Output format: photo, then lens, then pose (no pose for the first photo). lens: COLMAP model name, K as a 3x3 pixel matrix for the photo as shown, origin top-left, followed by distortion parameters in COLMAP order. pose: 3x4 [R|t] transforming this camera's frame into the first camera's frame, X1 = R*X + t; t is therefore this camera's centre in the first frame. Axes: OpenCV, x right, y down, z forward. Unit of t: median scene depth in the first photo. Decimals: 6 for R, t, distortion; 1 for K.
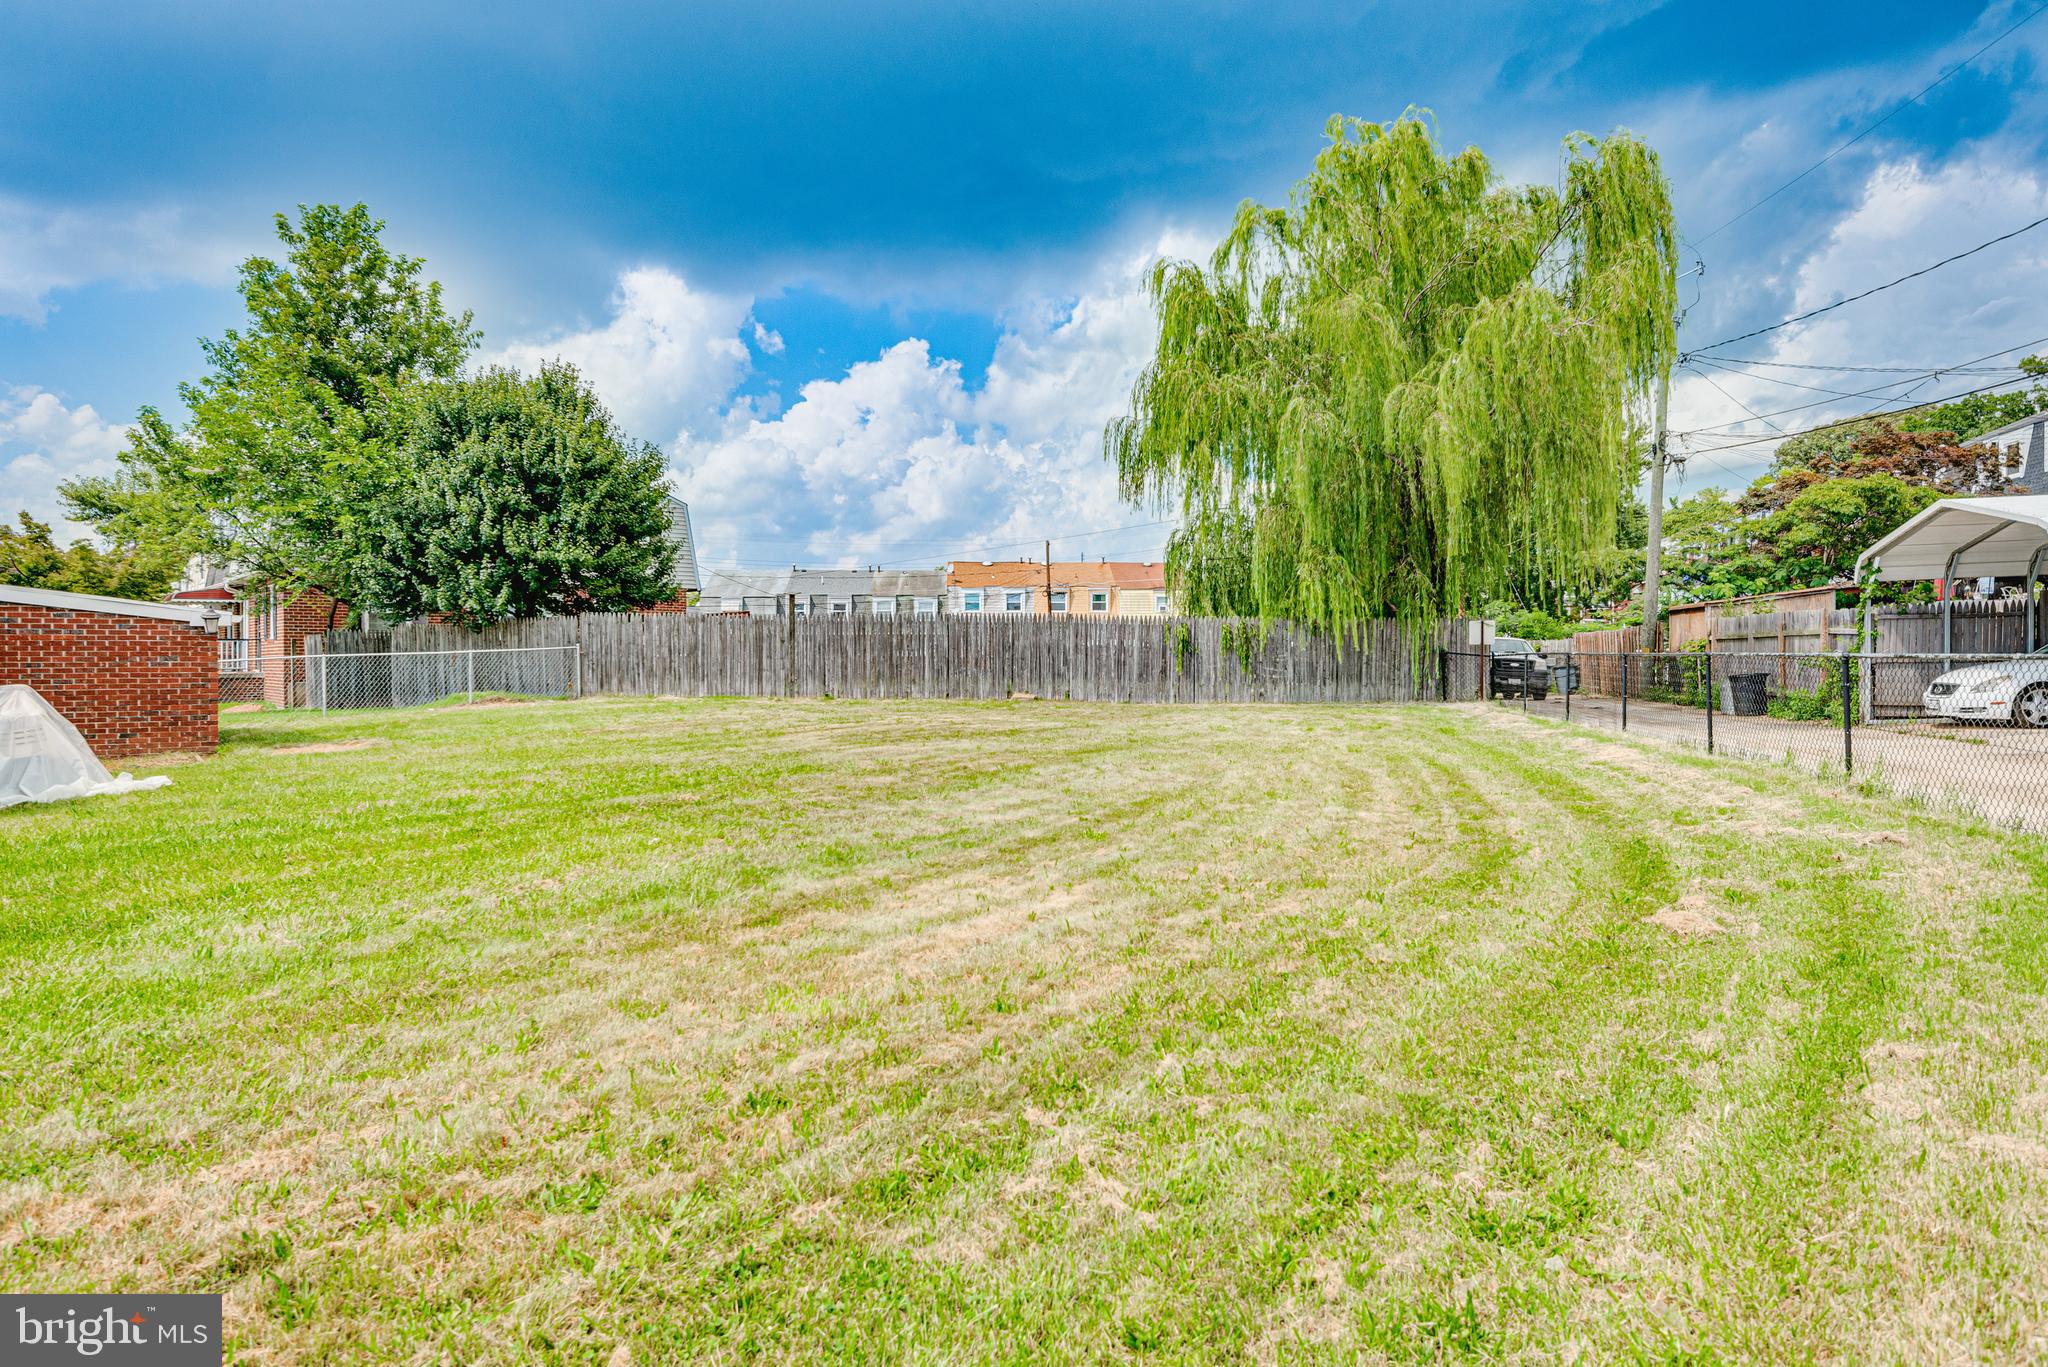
lens RADIAL K [[1219.0, 0, 1024.0], [0, 1219.0, 683.5], [0, 0, 1]] dist [0.038606, -0.024802]
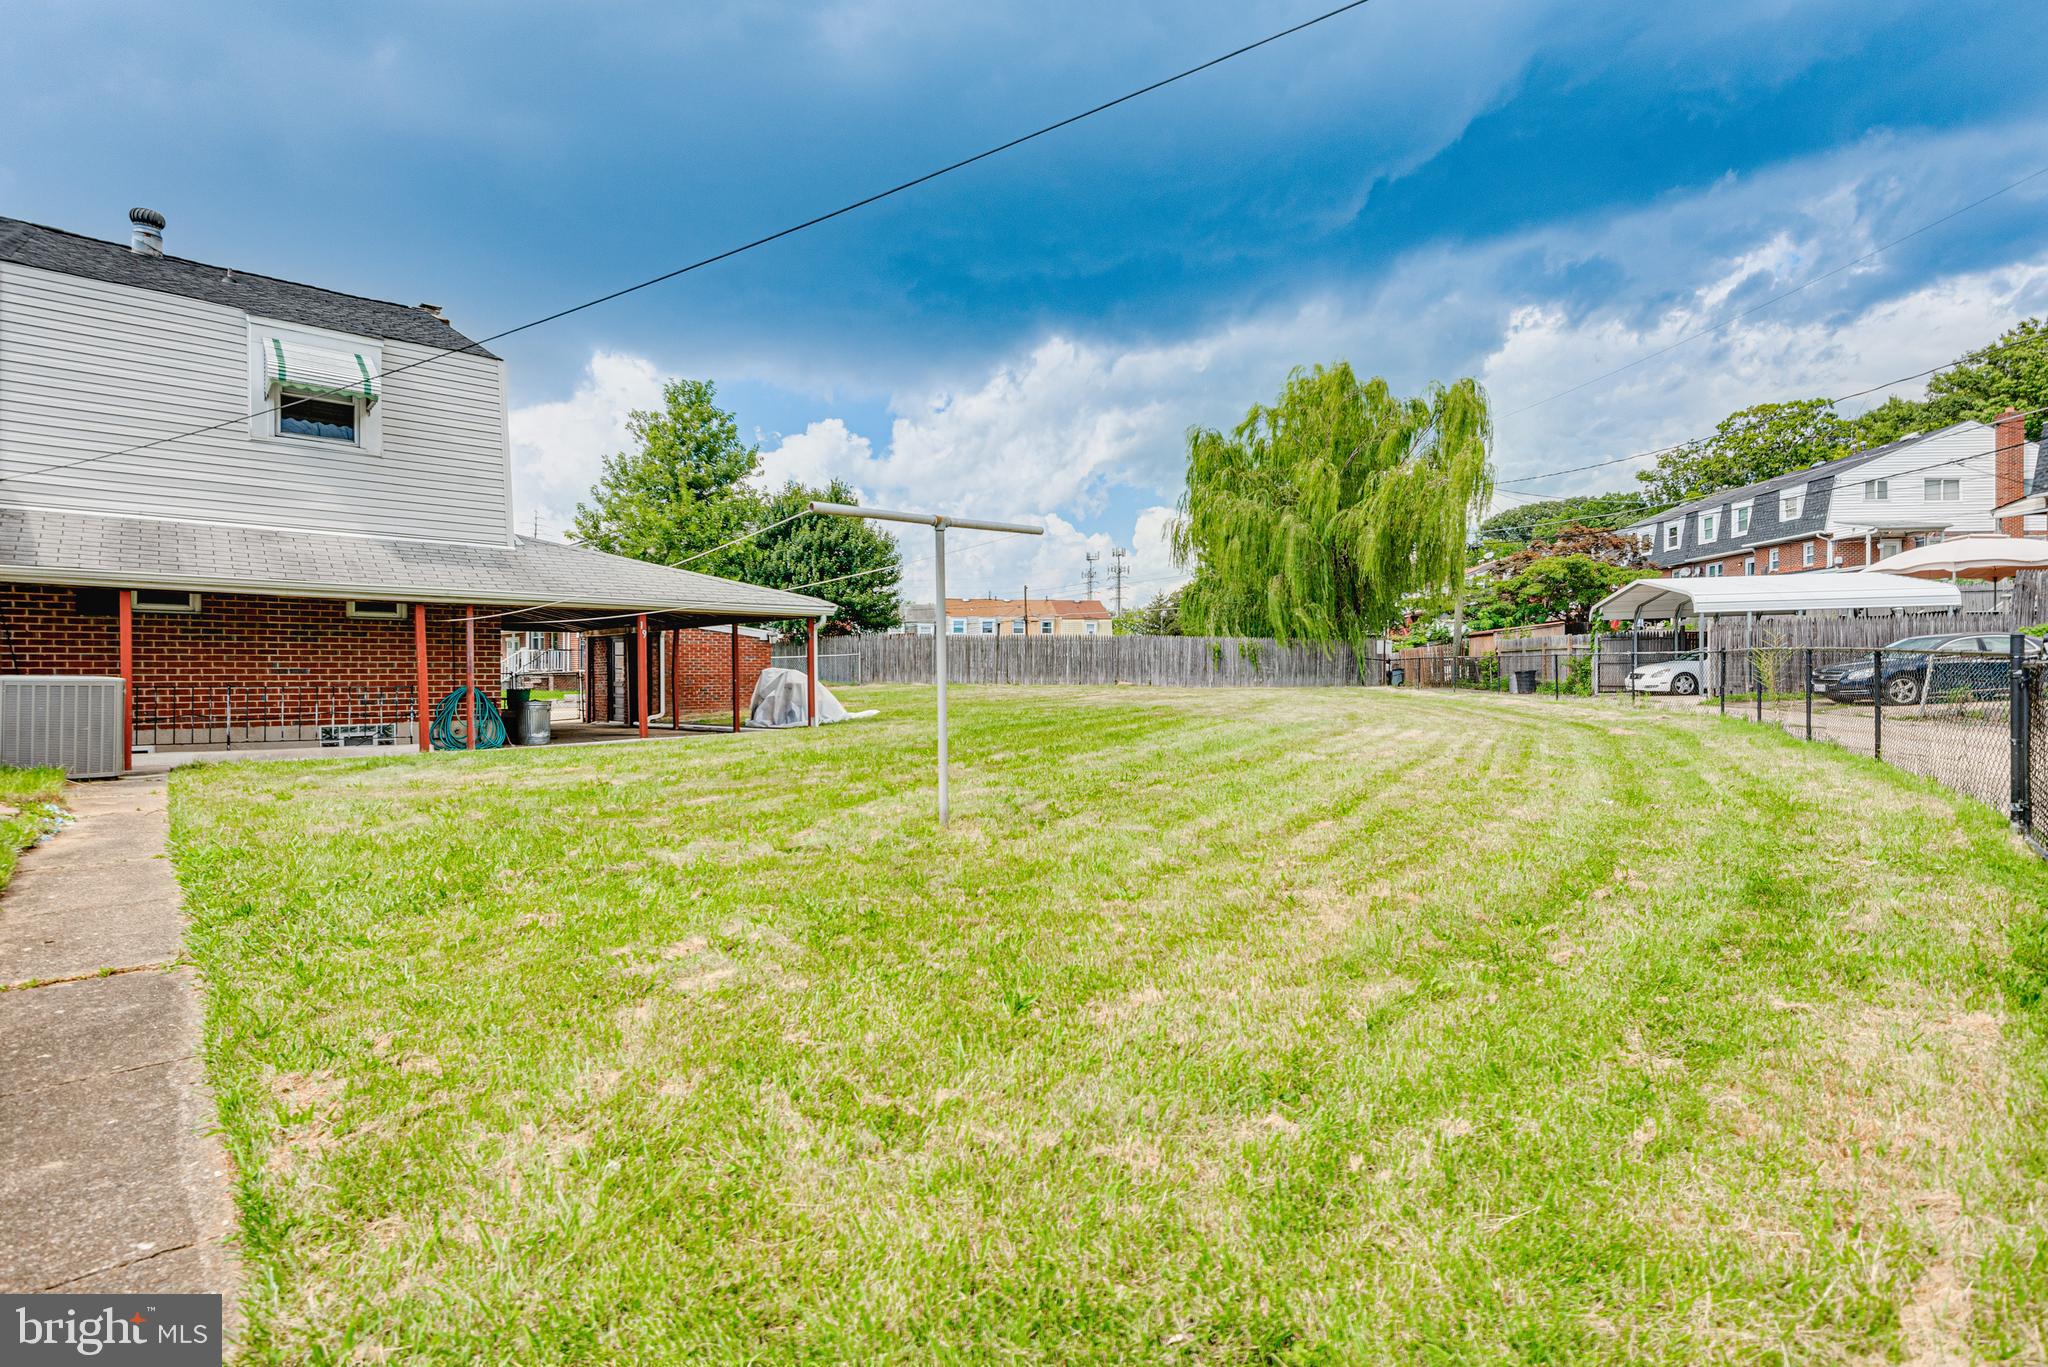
lens RADIAL K [[935.8, 0, 1010.4], [0, 935.8, 677.3], [0, 0, 1]] dist [0.028760, -0.023639]
pose [[0.995132, 0.000169, 0.098552, -0.286796], [0.001090, 0.999919, -0.012716, 0.018157], [-0.098546, 0.012762, 0.995051, -0.283684]]
